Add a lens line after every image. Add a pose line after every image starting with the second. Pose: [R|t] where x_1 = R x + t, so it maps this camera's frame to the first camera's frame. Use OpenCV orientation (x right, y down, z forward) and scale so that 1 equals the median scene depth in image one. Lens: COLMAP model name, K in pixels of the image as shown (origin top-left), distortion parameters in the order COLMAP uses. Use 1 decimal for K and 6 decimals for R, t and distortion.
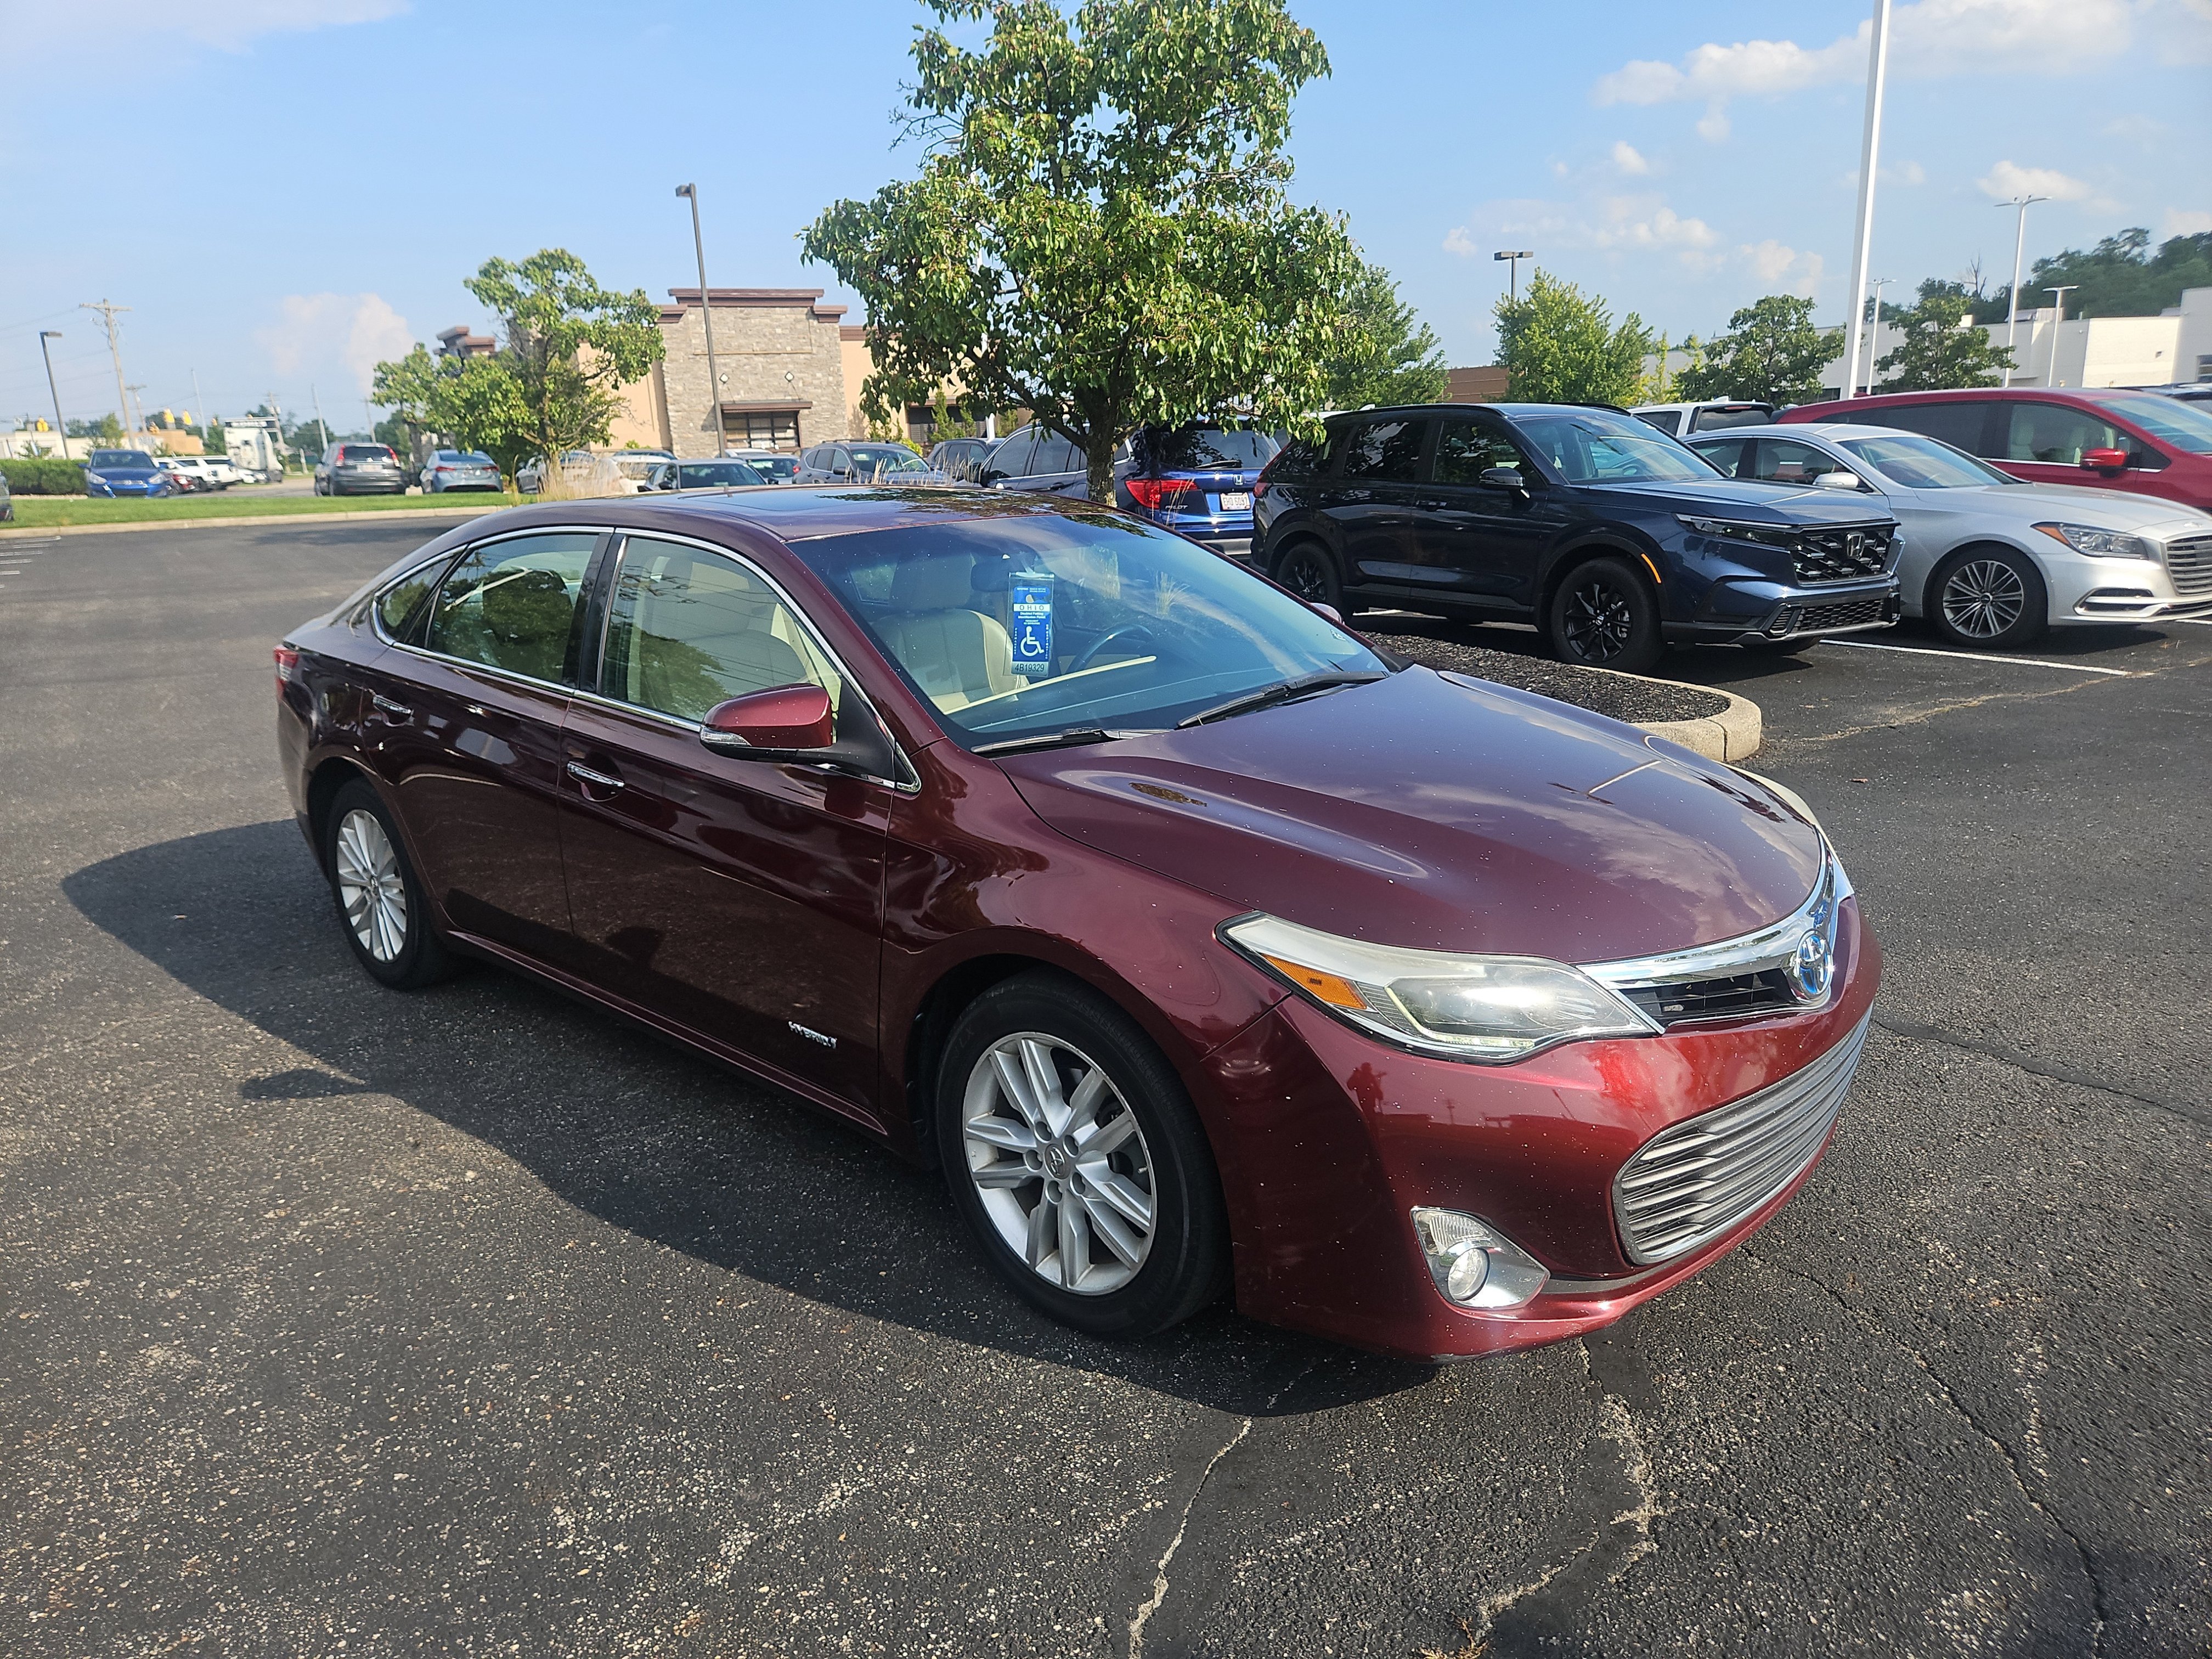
lens RADIAL K [[1474.4, 0, 1089.9], [0, 1474.4, 821.7], [0, 0, 1]] dist [0.085208, -0.081179]
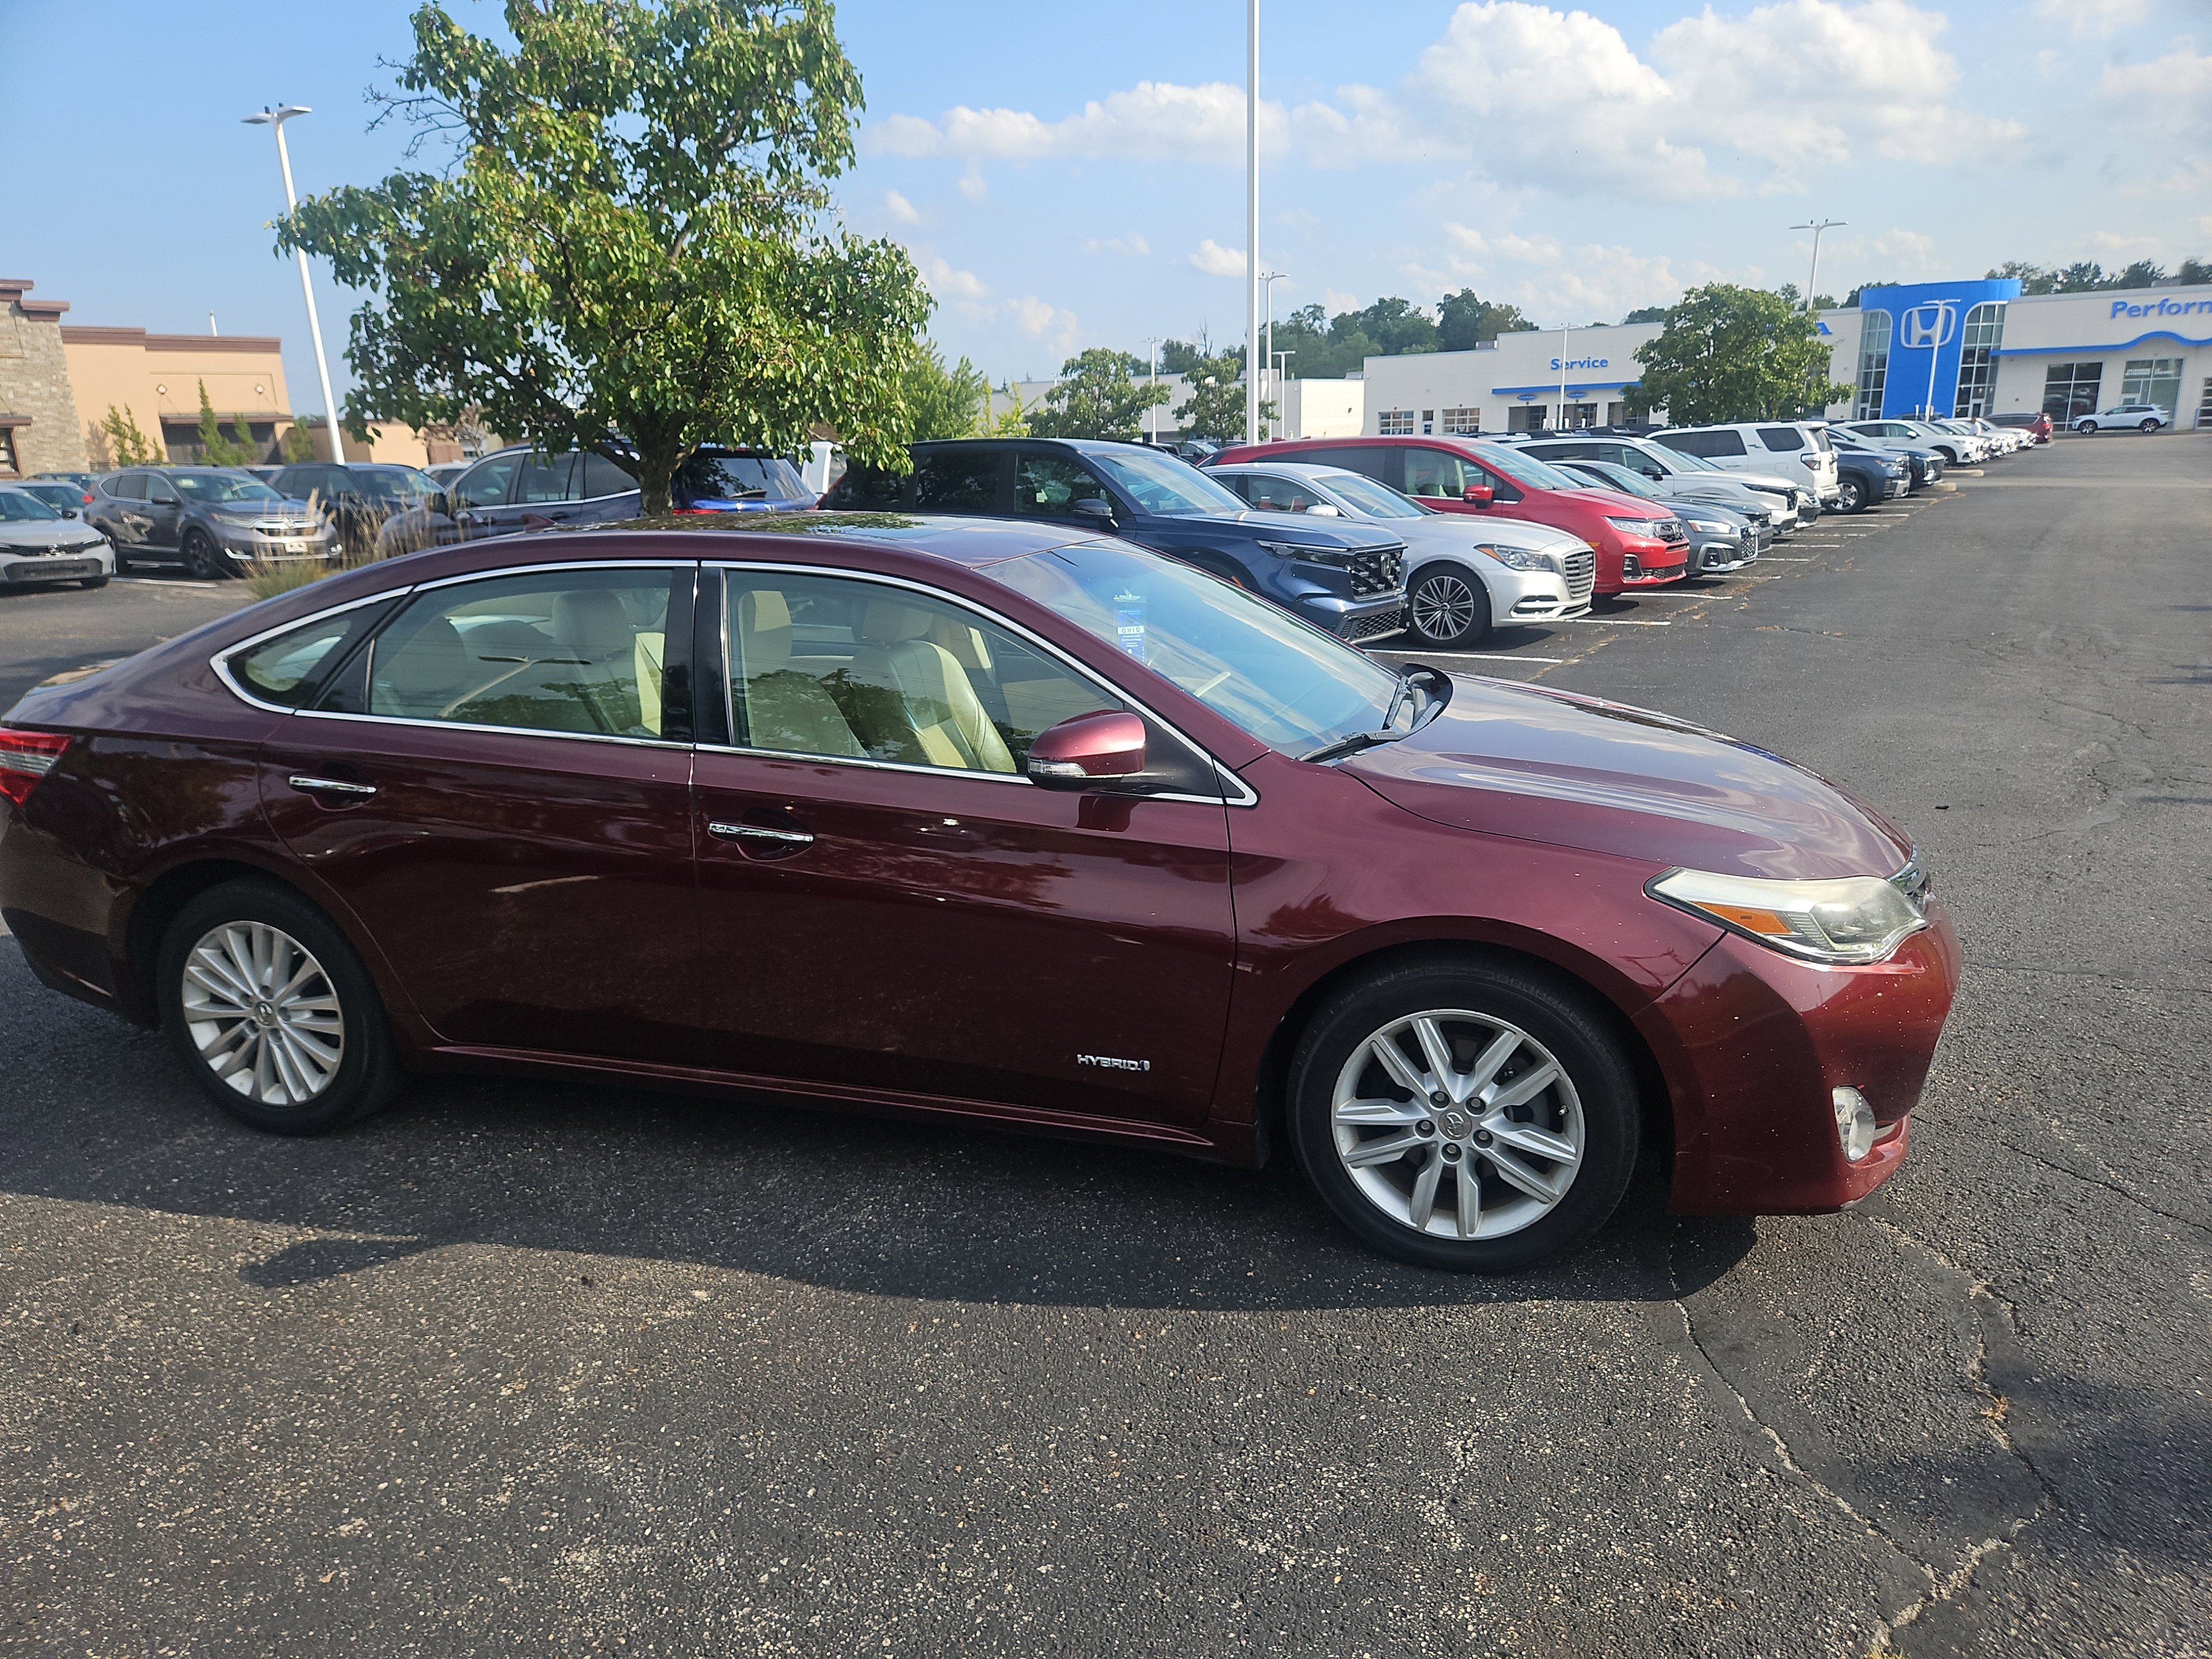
lens RADIAL K [[1462.8, 0, 1139.8], [0, 1462.8, 862.1], [0, 0, 1]] dist [0.082837, -0.076637]
pose [[0.893043, -0.110130, 0.436287, -0.204833], [0.107330, 0.993735, 0.031148, -0.006680], [-0.436984, 0.019011, 0.899268, 0.036105]]
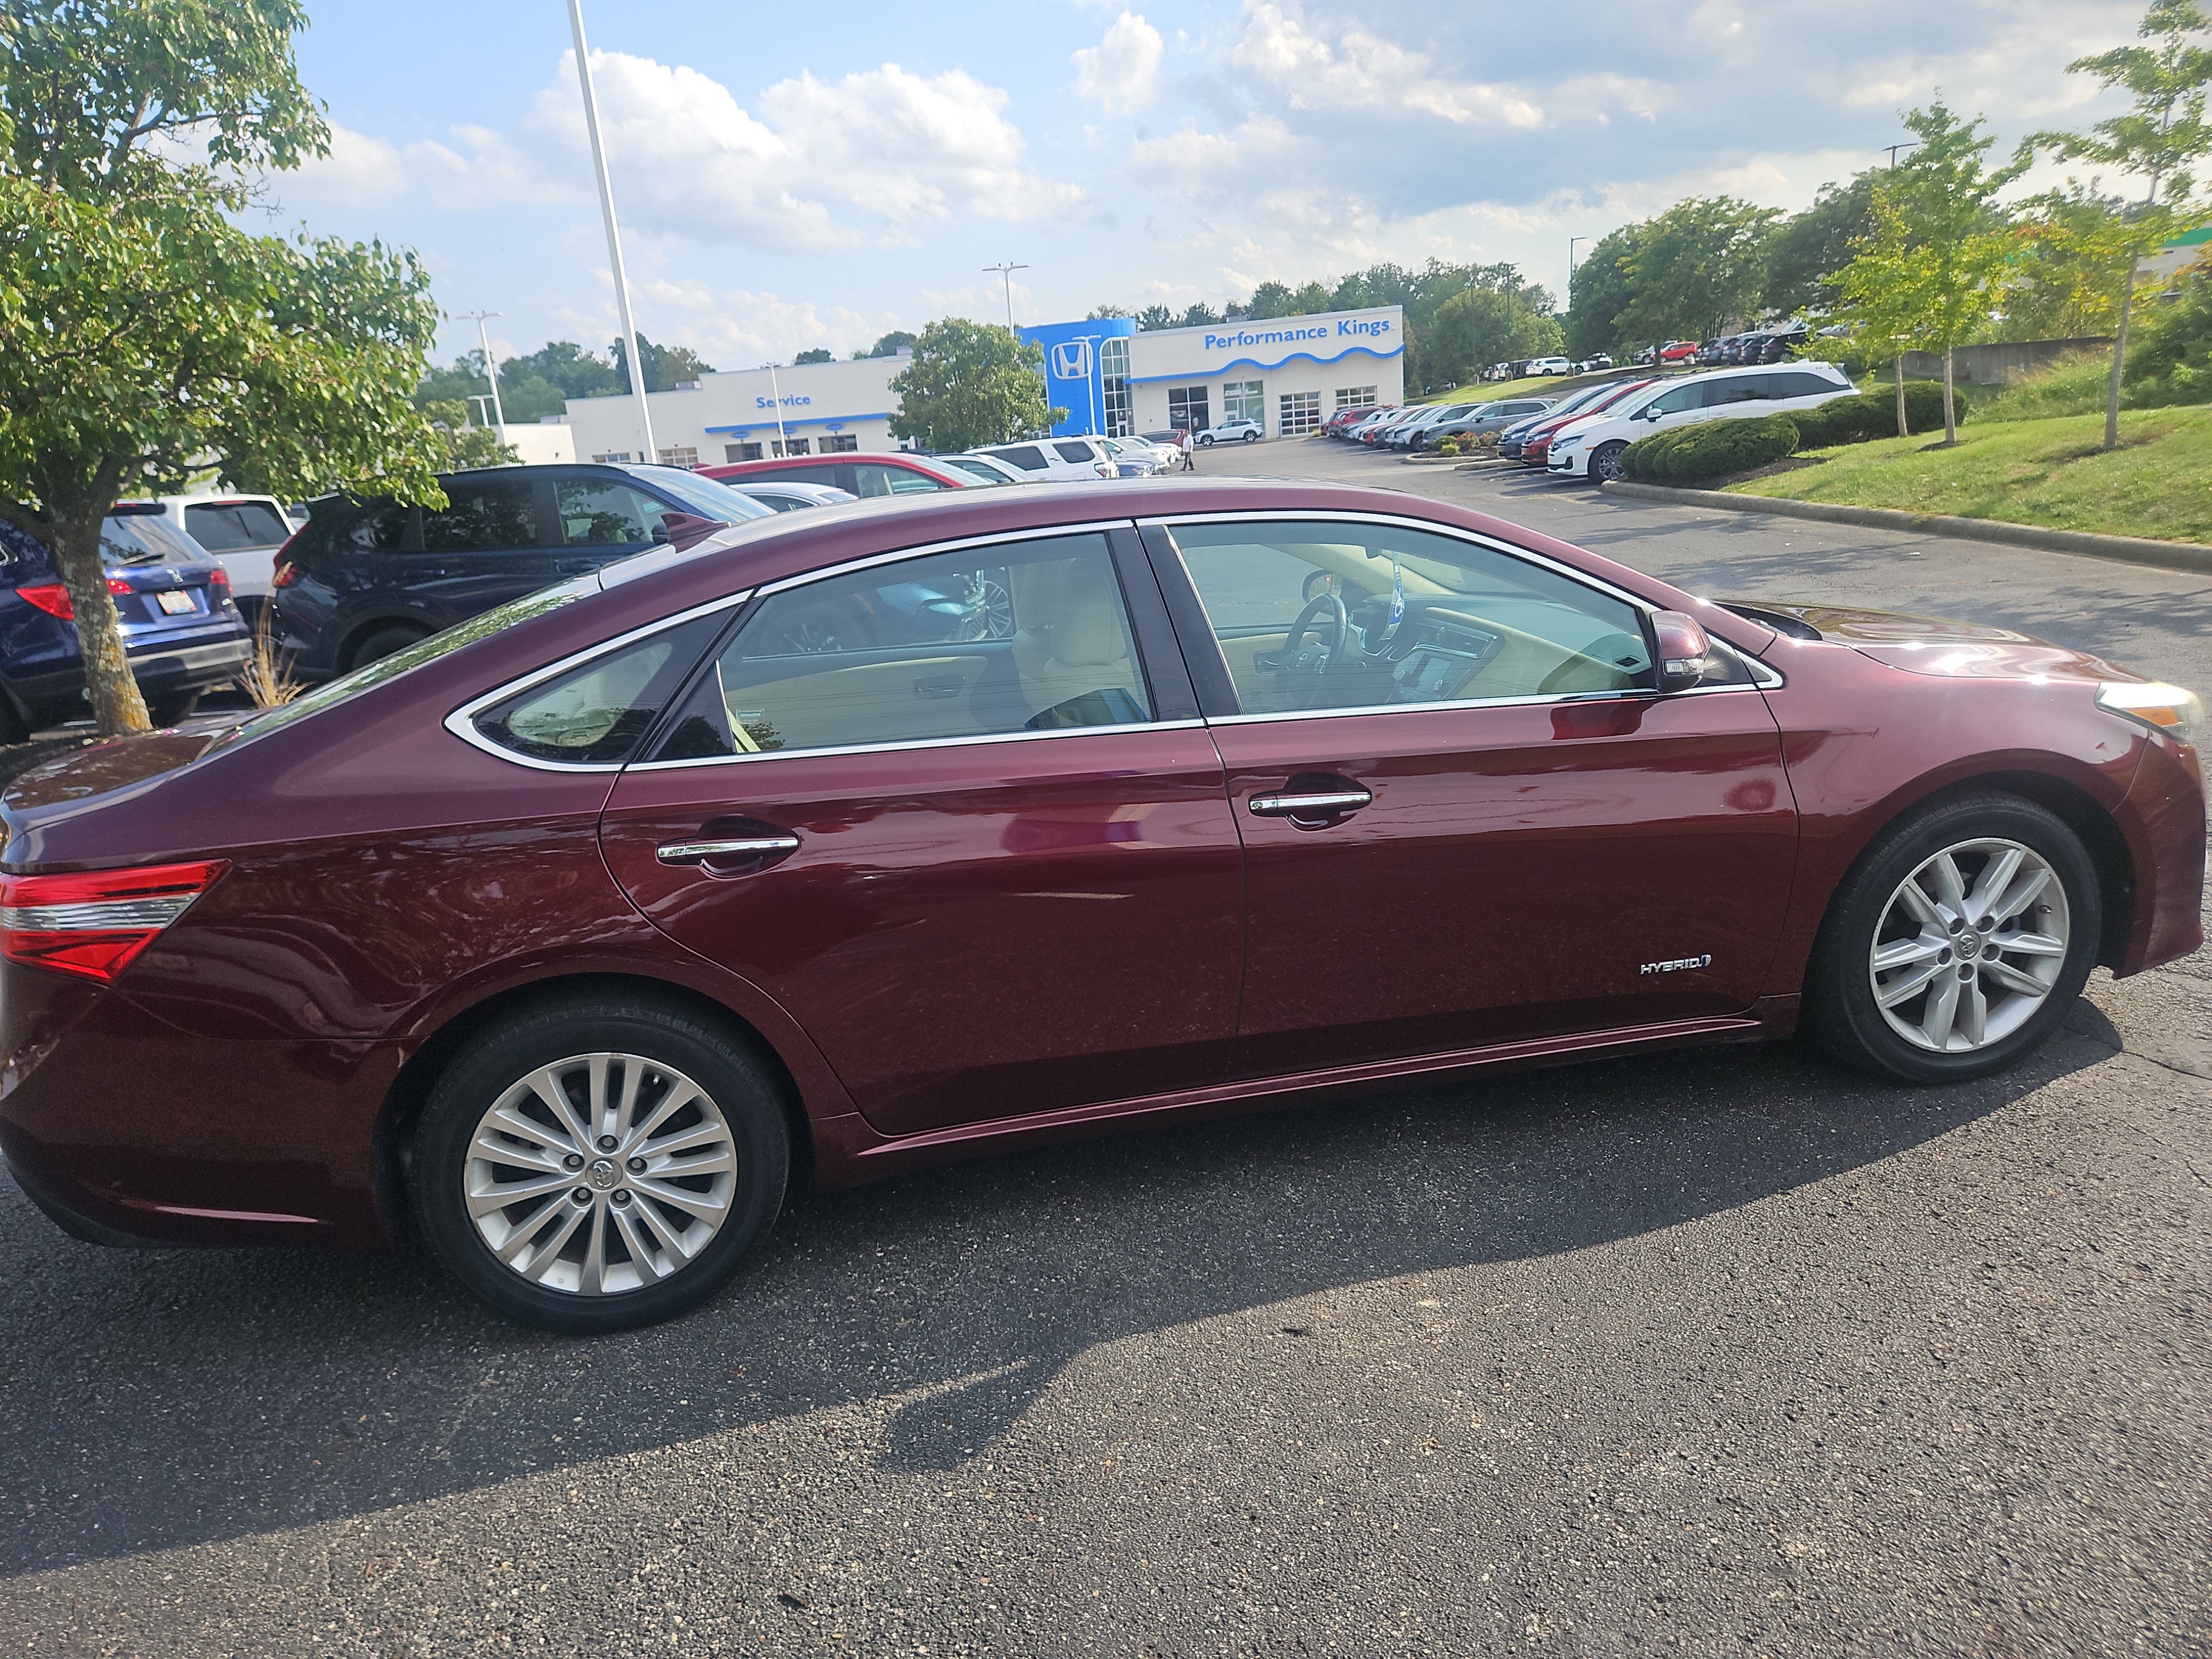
lens RADIAL K [[1449.3, 0, 1085.0], [0, 1449.3, 858.1], [0, 0, 1]] dist [0.084075, -0.078913]
pose [[0.586560, -0.237243, 0.774379, -0.408428], [0.267116, 0.959304, 0.091568, -0.042598], [-0.764589, 0.153139, 0.626061, 0.235579]]
